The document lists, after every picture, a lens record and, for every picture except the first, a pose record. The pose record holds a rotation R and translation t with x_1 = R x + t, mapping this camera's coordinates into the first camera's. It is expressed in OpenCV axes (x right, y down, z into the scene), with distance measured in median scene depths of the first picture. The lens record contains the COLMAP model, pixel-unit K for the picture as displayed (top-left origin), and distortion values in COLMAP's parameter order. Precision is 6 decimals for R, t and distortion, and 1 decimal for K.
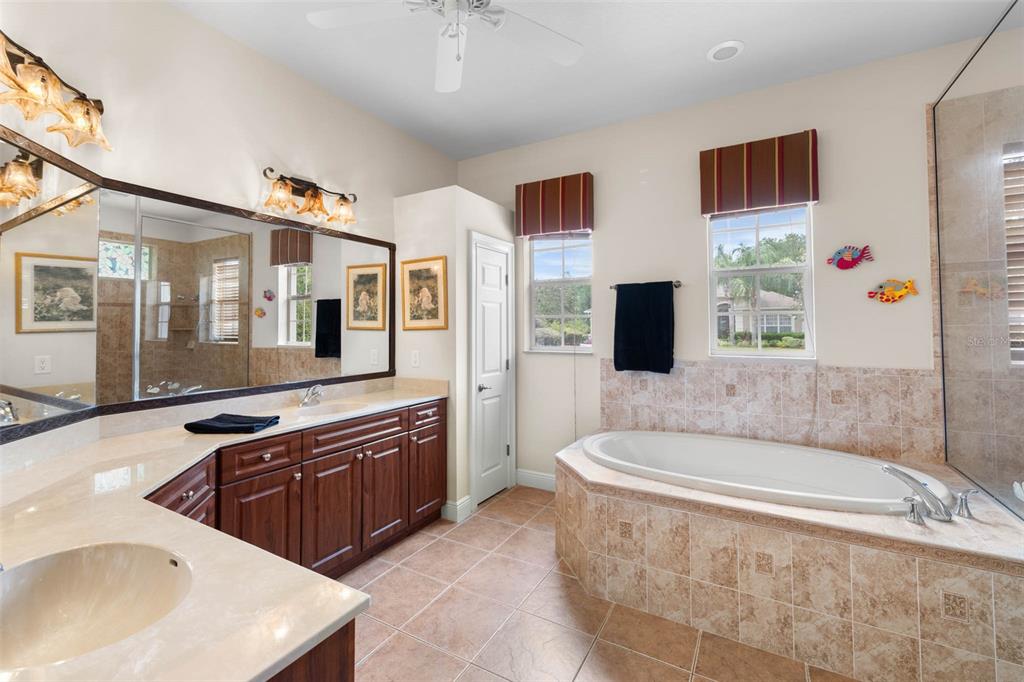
lens RADIAL K [[441.7, 0, 510.4], [0, 441.7, 316.5], [0, 0, 1]] dist [0.000206, 0.000108]
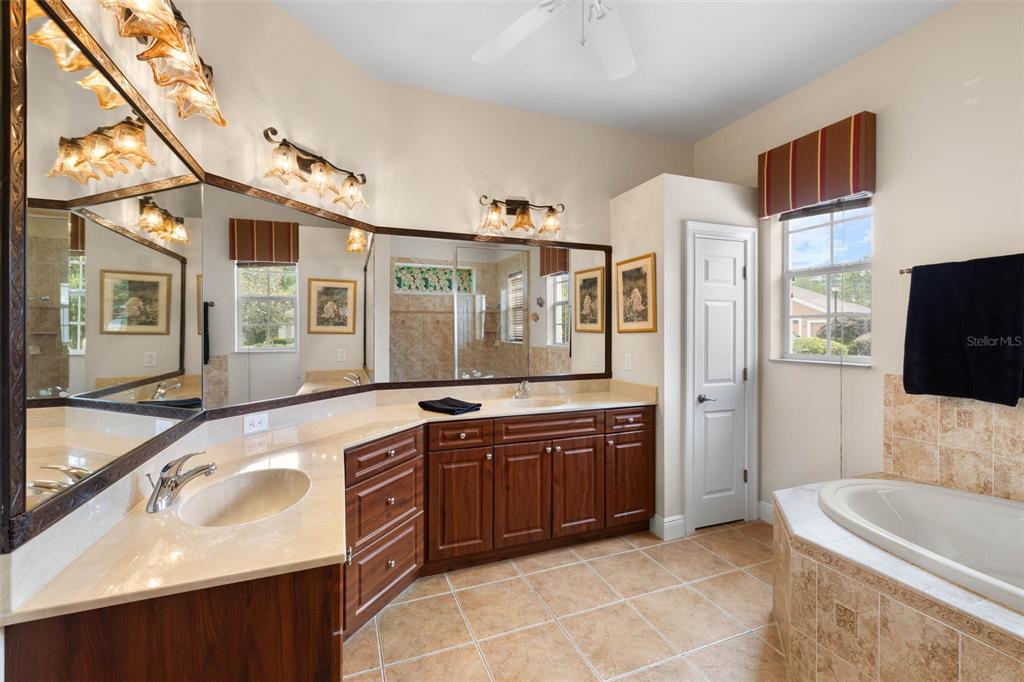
lens RADIAL K [[435.0, 0, 505.1], [0, 435.0, 332.4], [0, 0, 1]] dist [-0.000068, -0.000016]
pose [[0.776084, 0.004258, -0.630615, 0.199305], [0.015516, 0.999546, 0.025845, 0.001493], [0.630438, -0.029843, 0.775666, 0.097215]]
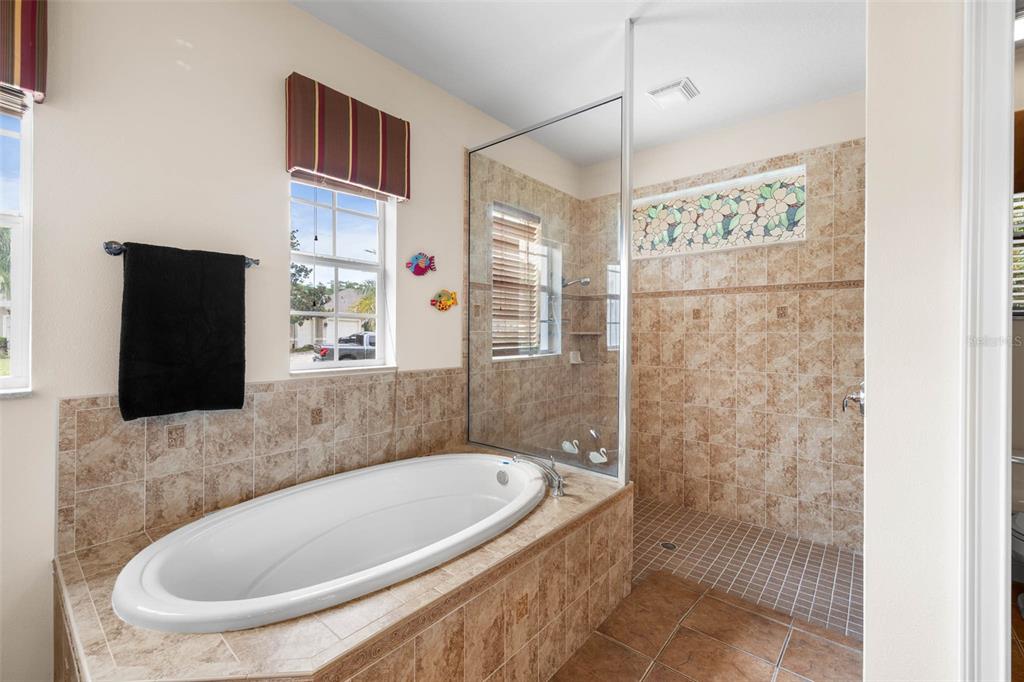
lens RADIAL K [[435.0, 0, 505.1], [0, 435.0, 332.4], [0, 0, 1]] dist [-0.000068, -0.000016]
pose [[0.182616, 0.003159, 0.983179, -0.167050], [-0.030910, 0.999519, 0.002529, 0.013421], [-0.982698, -0.030852, 0.182626, 0.561118]]
